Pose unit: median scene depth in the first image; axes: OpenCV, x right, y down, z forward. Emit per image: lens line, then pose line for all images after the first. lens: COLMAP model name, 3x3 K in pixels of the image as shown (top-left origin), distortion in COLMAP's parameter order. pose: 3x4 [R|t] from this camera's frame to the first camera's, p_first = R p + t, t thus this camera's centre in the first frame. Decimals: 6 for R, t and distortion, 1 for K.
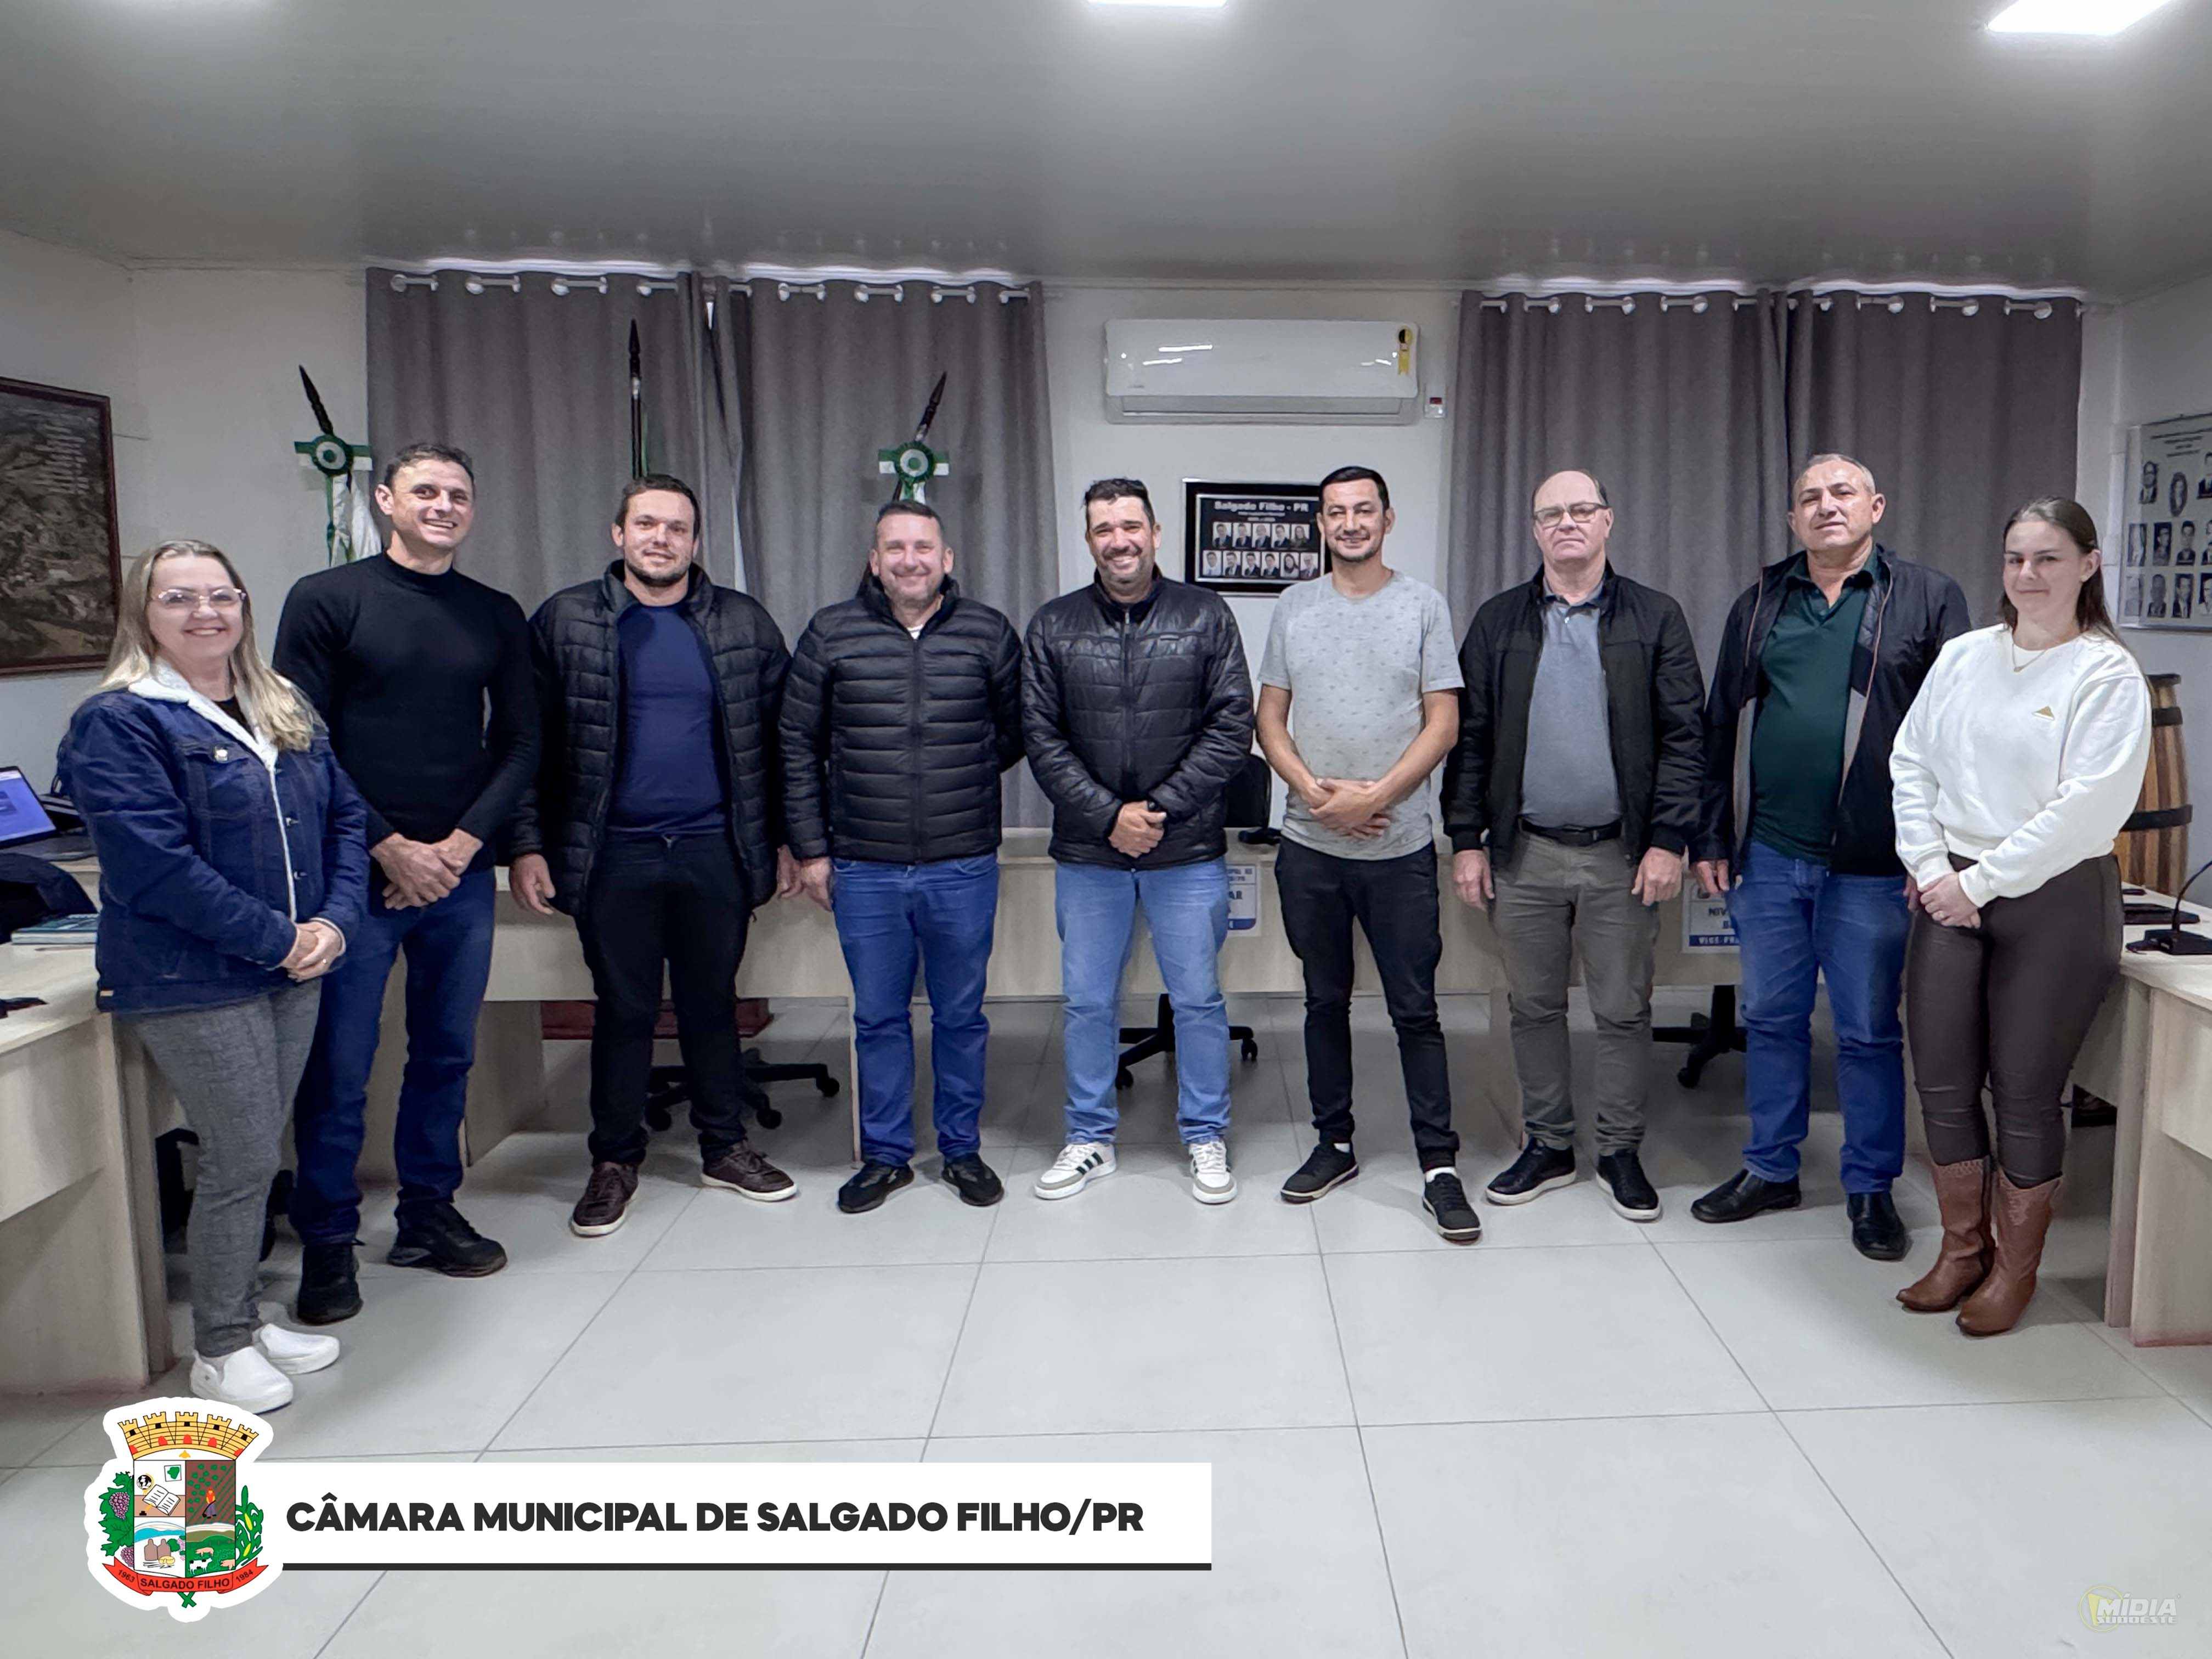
lens RADIAL K [[1224.8, 0, 1201.2], [0, 1224.8, 792.2], [0, 0, 1]] dist [0.002394, -0.018495]
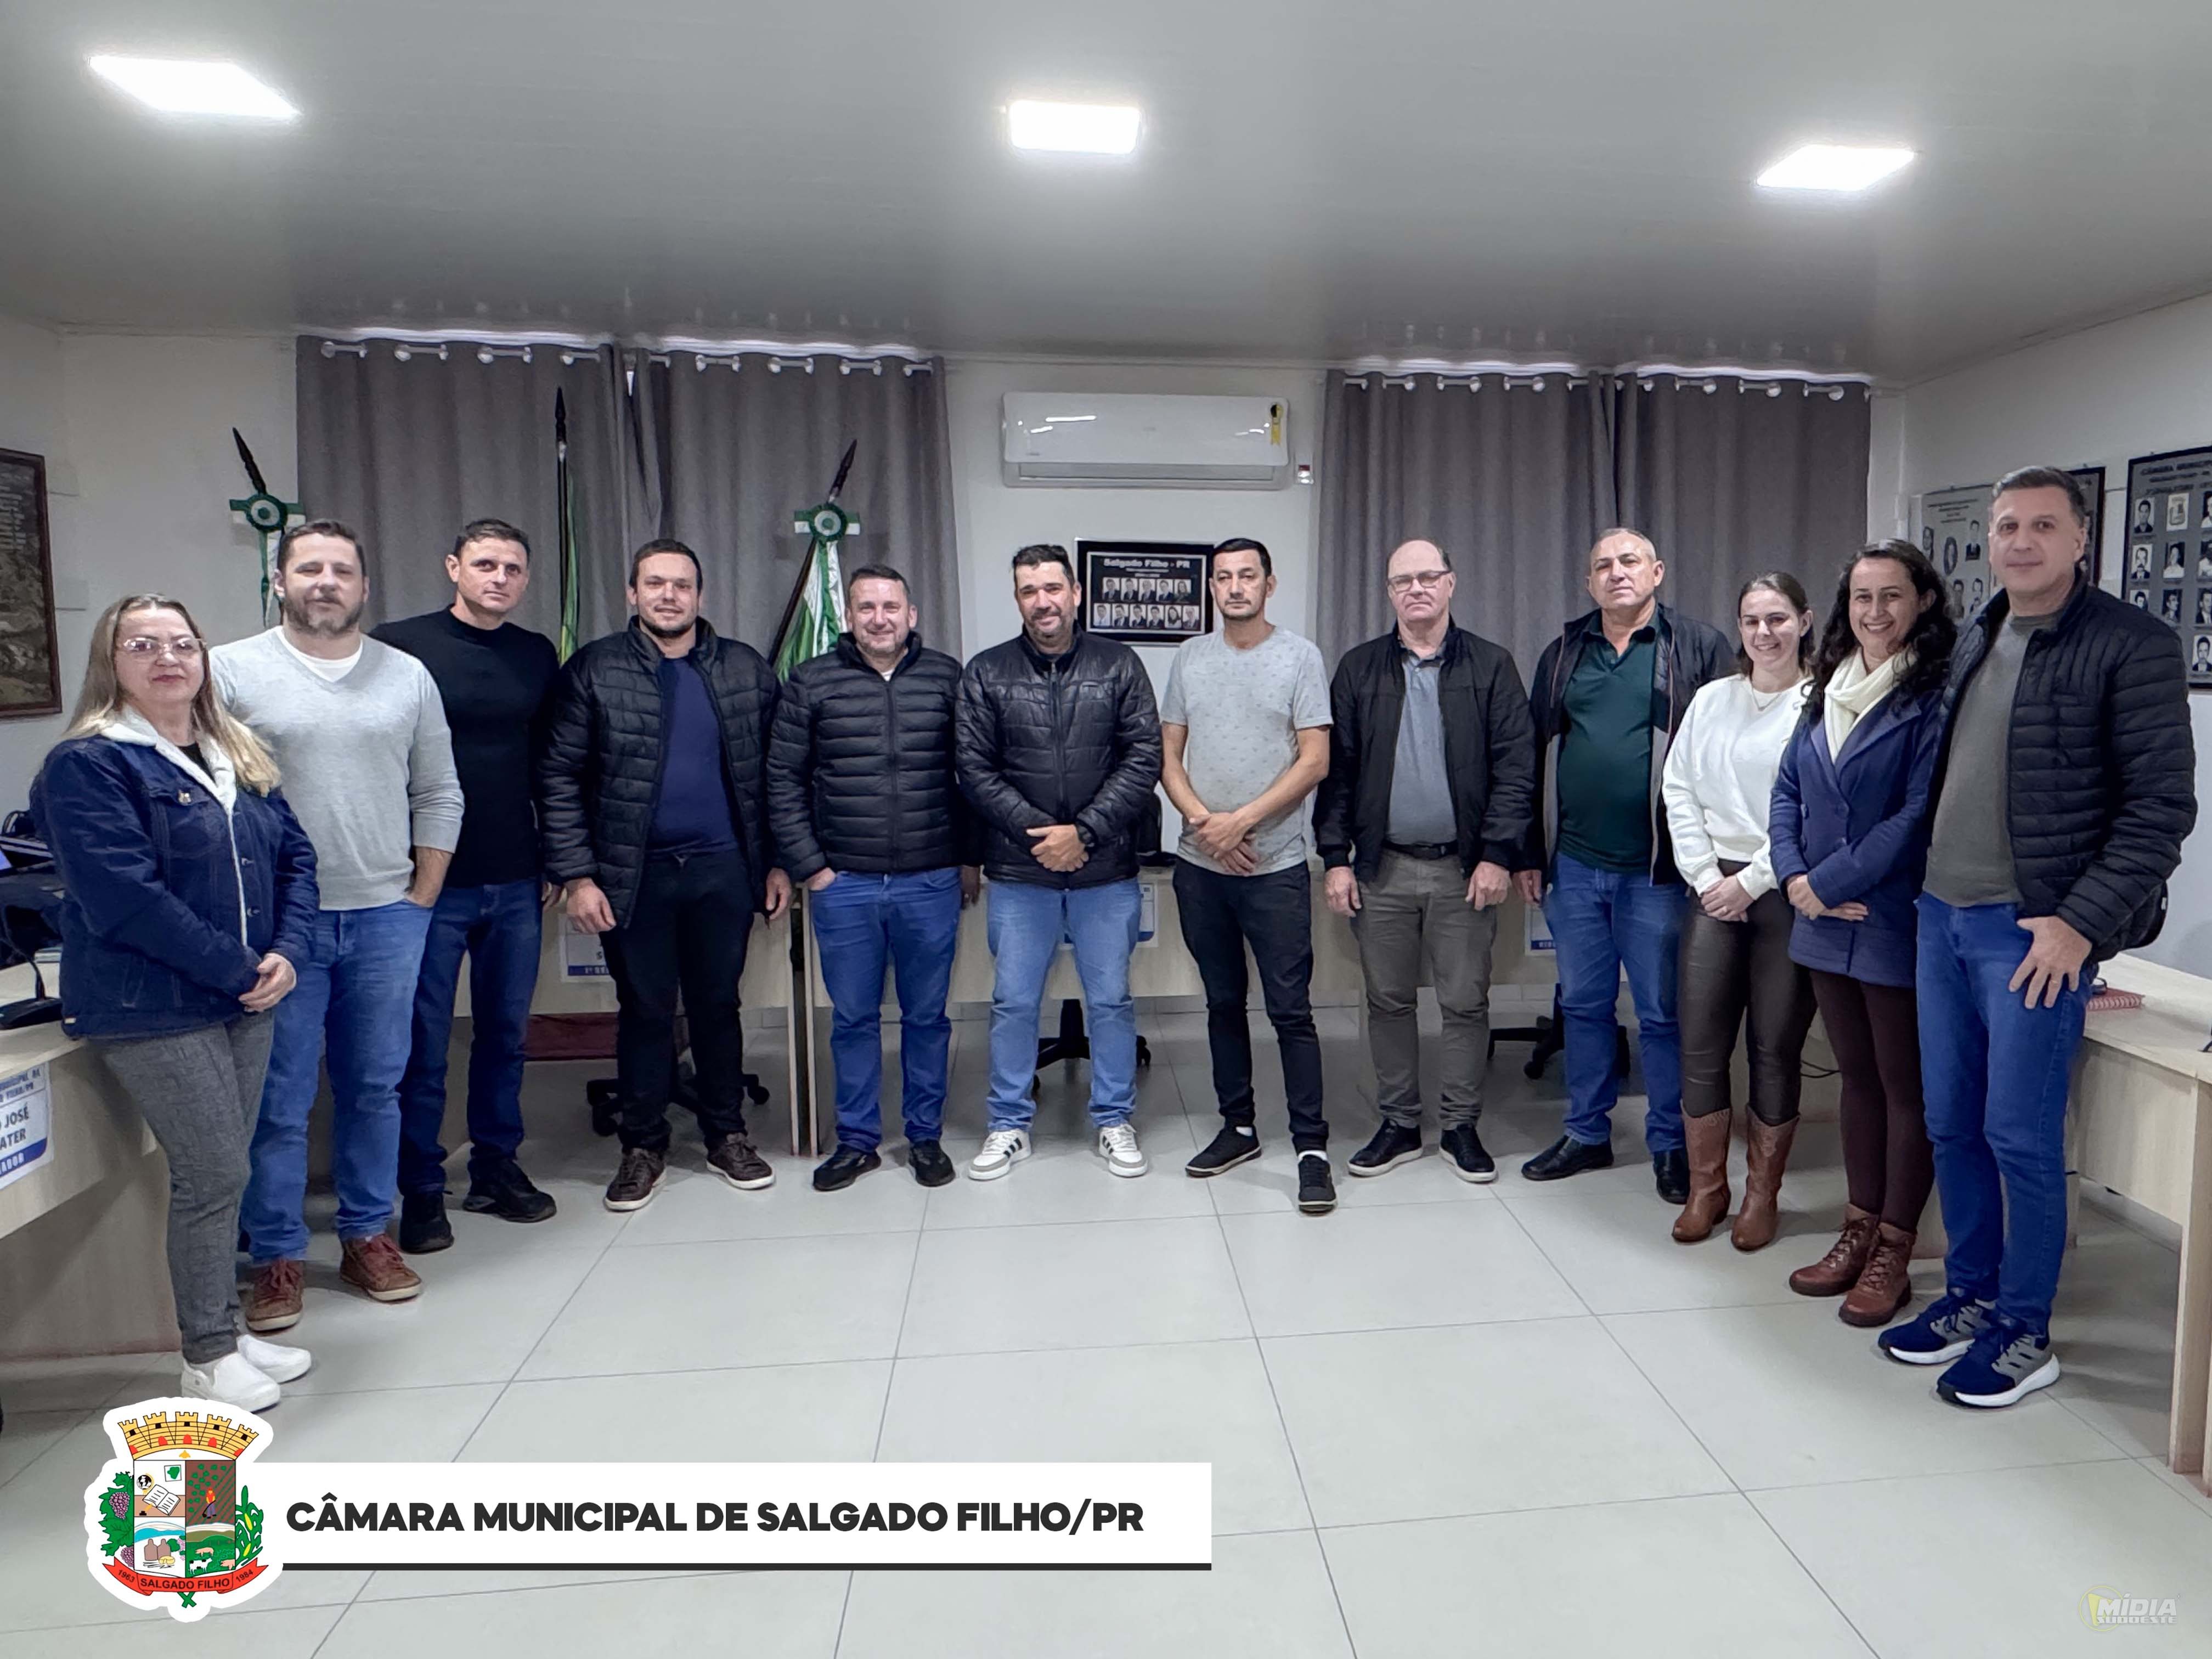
lens RADIAL K [[1224.8, 0, 1201.2], [0, 1224.8, 792.2], [0, 0, 1]] dist [0.002394, -0.018495]
pose [[0.995012, -0.011774, 0.099061, -0.021367], [0.015635, 0.999144, -0.038288, 0.016523], [-0.098525, 0.039645, 0.994345, -0.113868]]
